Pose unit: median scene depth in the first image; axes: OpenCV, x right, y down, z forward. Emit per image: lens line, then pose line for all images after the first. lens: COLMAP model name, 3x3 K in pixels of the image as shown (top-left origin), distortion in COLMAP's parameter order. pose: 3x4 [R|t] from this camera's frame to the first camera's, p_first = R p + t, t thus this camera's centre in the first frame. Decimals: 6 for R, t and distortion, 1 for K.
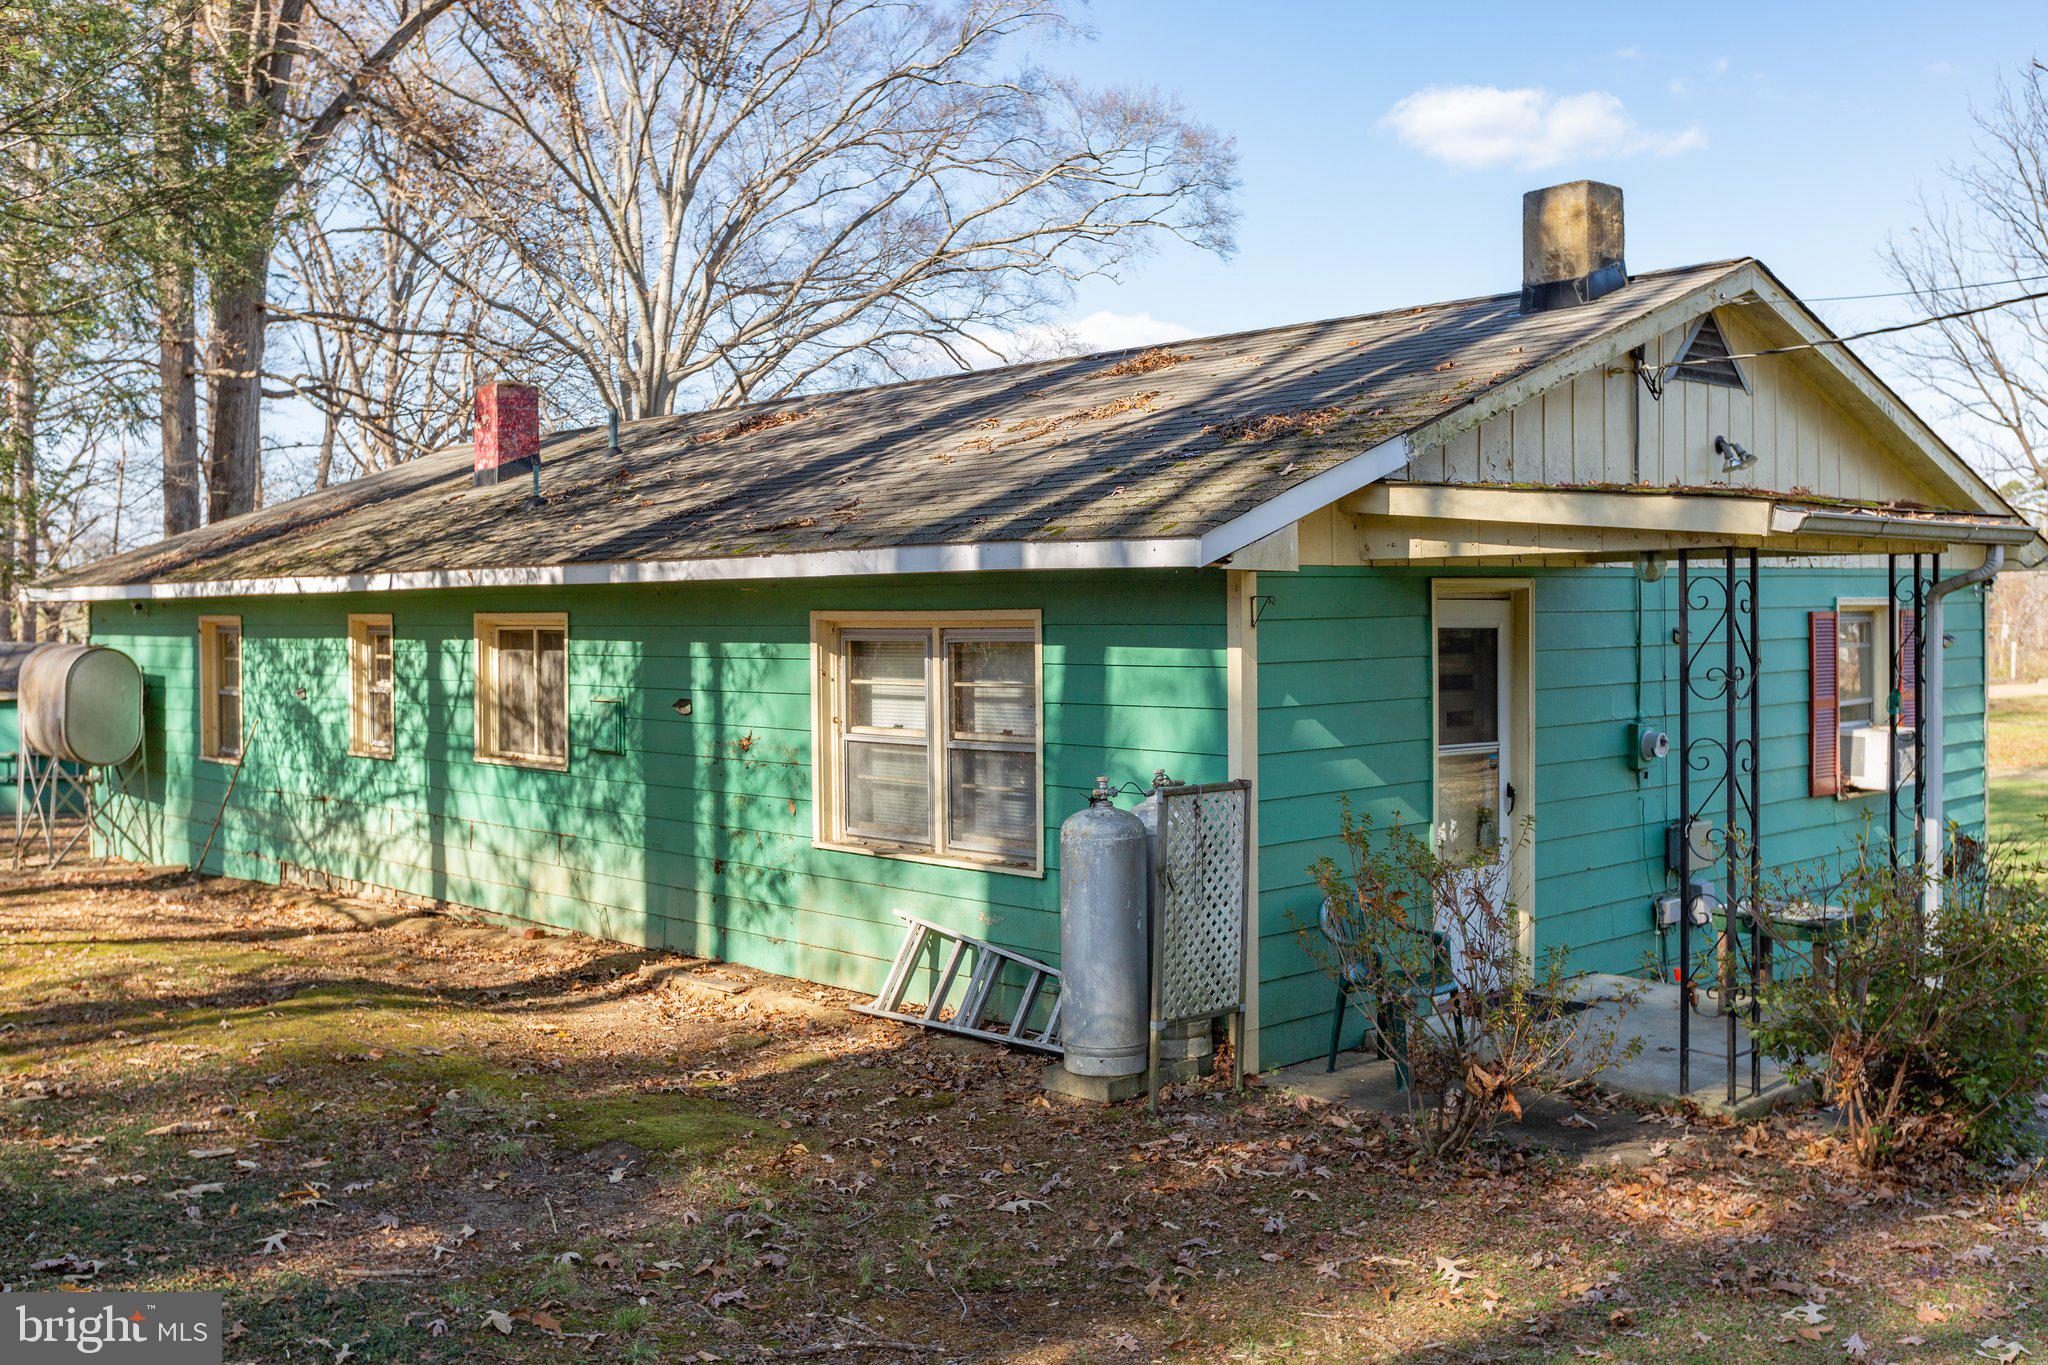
lens RADIAL K [[1939.9, 0, 1024.0], [0, 1939.9, 682.5], [0, 0, 1]] dist [-0.038279, -0.024740]
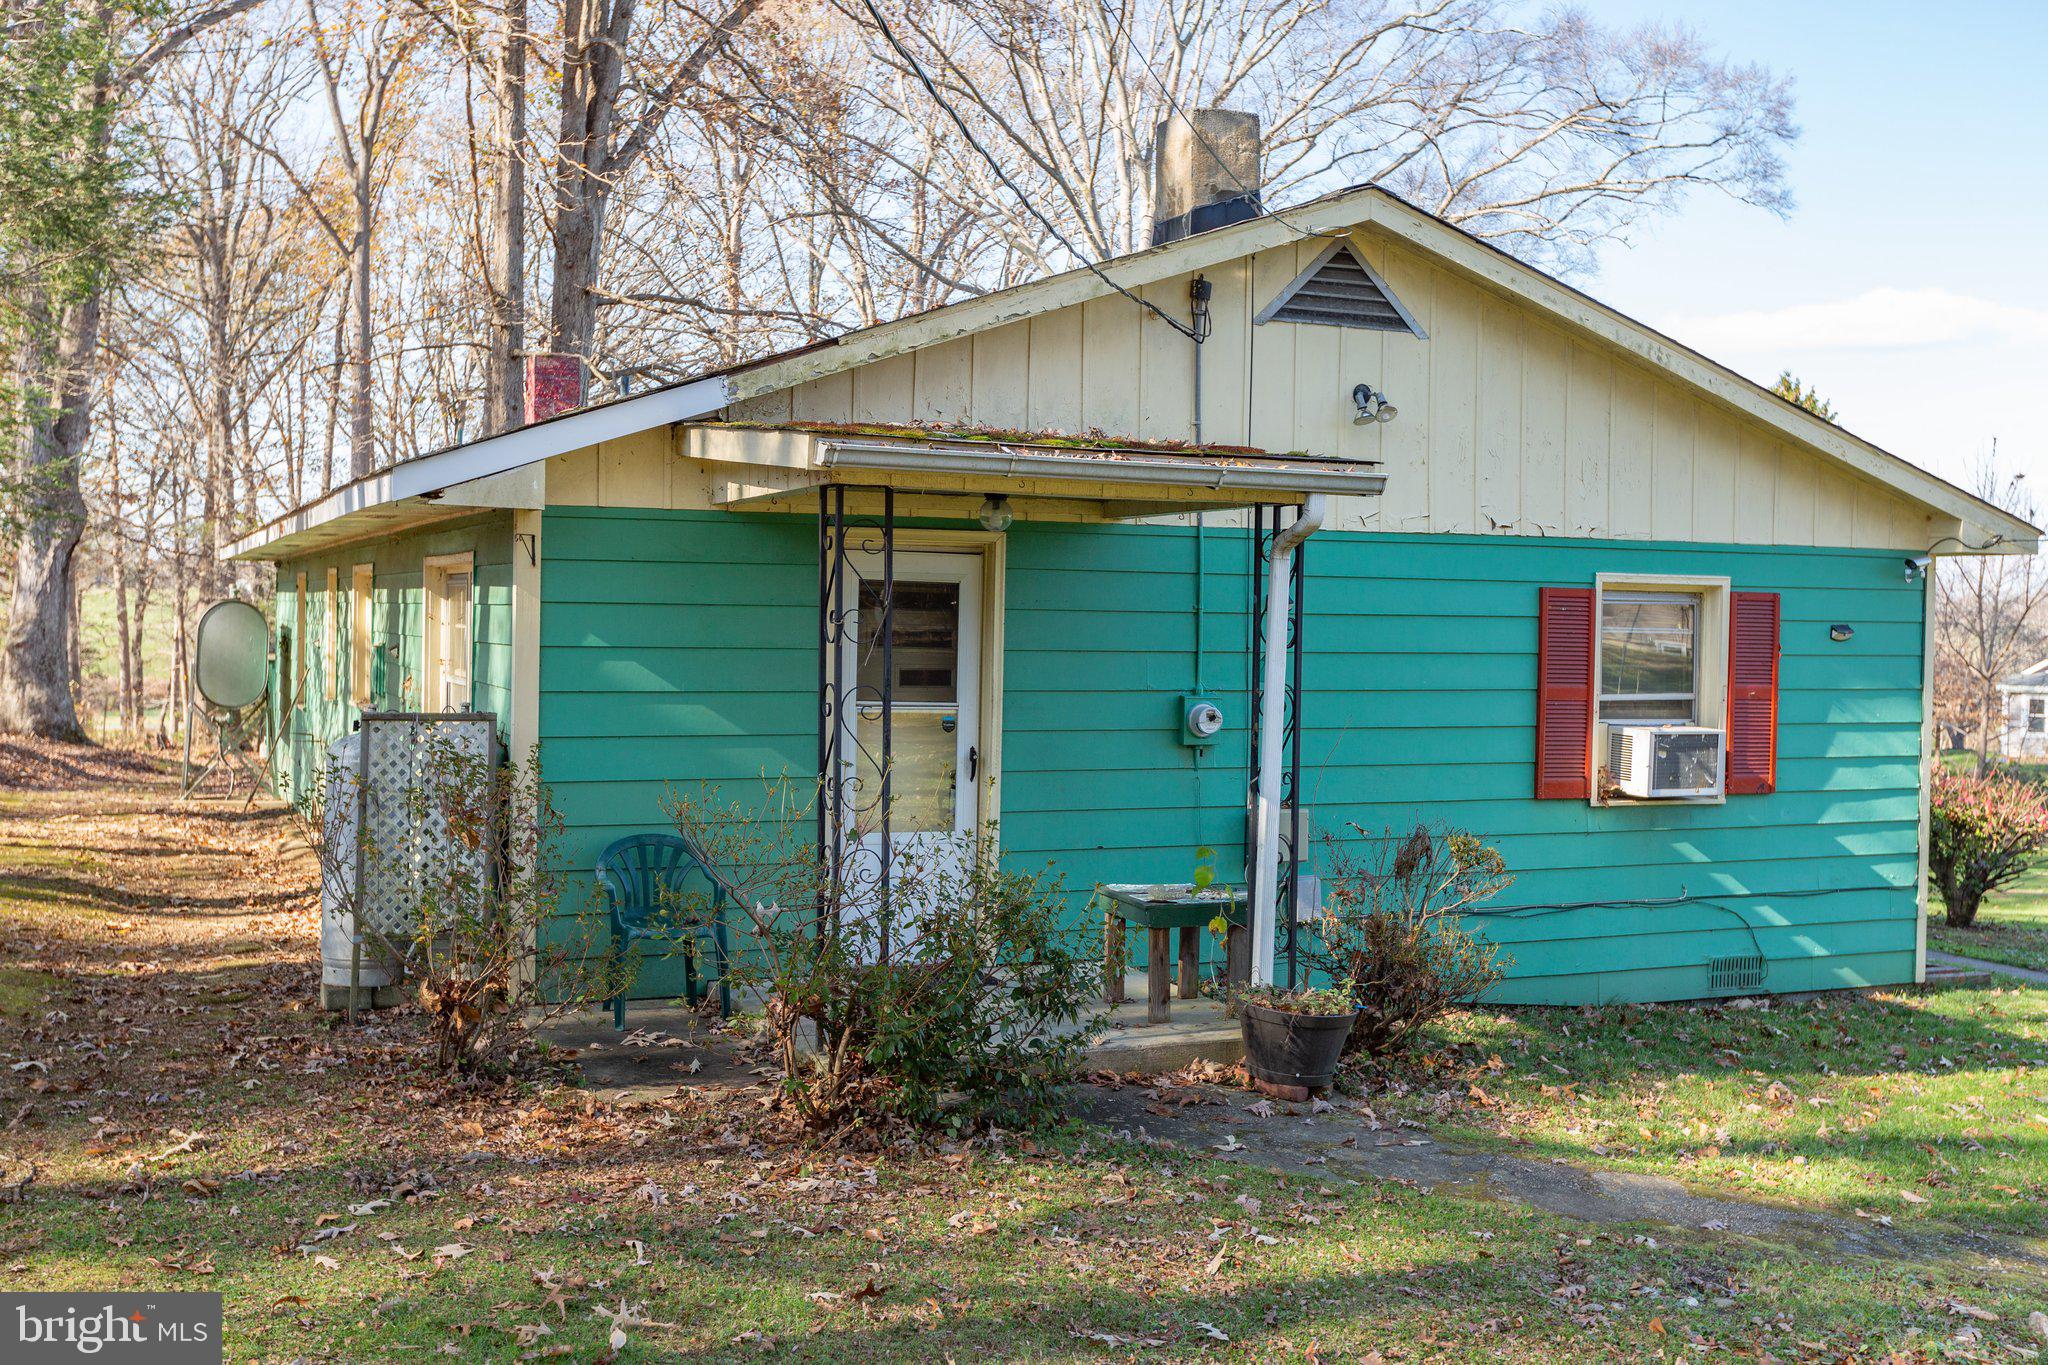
lens RADIAL K [[2113.1, 0, 1024.0], [0, 2113.1, 682.5], [0, 0, 1]] dist [-0.012360, -0.009573]
pose [[0.947408, 0.036524, -0.317937, 0.540124], [-0.038763, 0.999248, -0.000716, 0.018066], [0.317672, 0.013003, 0.948111, 0.019602]]
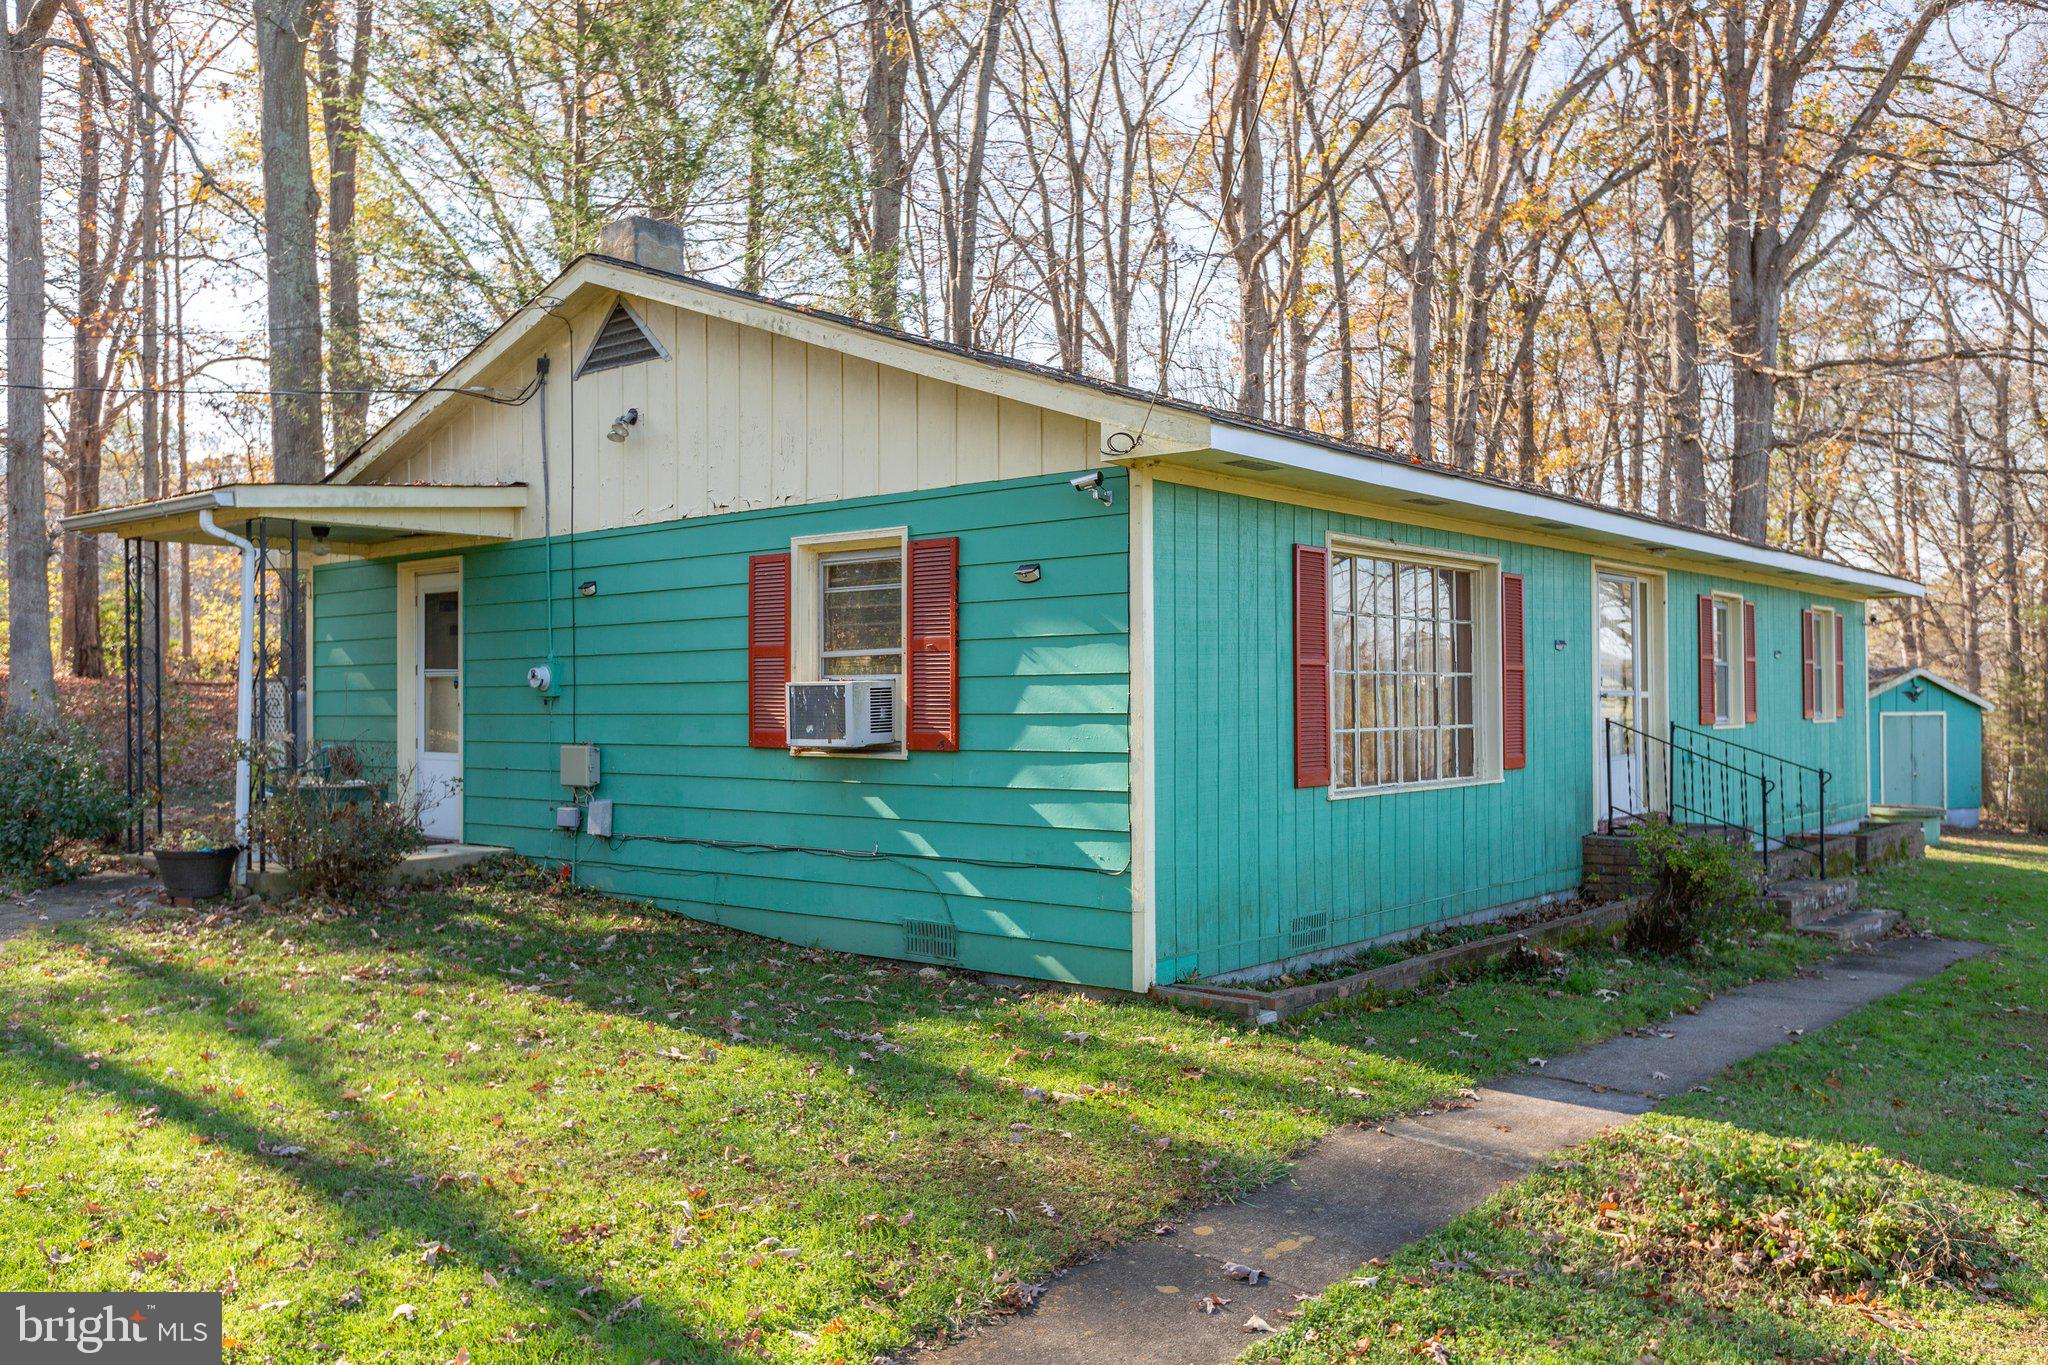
lens RADIAL K [[1620.2, 0, 1024.0], [0, 1620.2, 682.5], [0, 0, 1]] dist [0.005314, 0.001675]
pose [[0.142538, -0.001599, -0.989788, 1.352879], [-0.034208, 0.999393, -0.006541, 0.030710], [0.989198, 0.034791, 0.142397, 1.114248]]
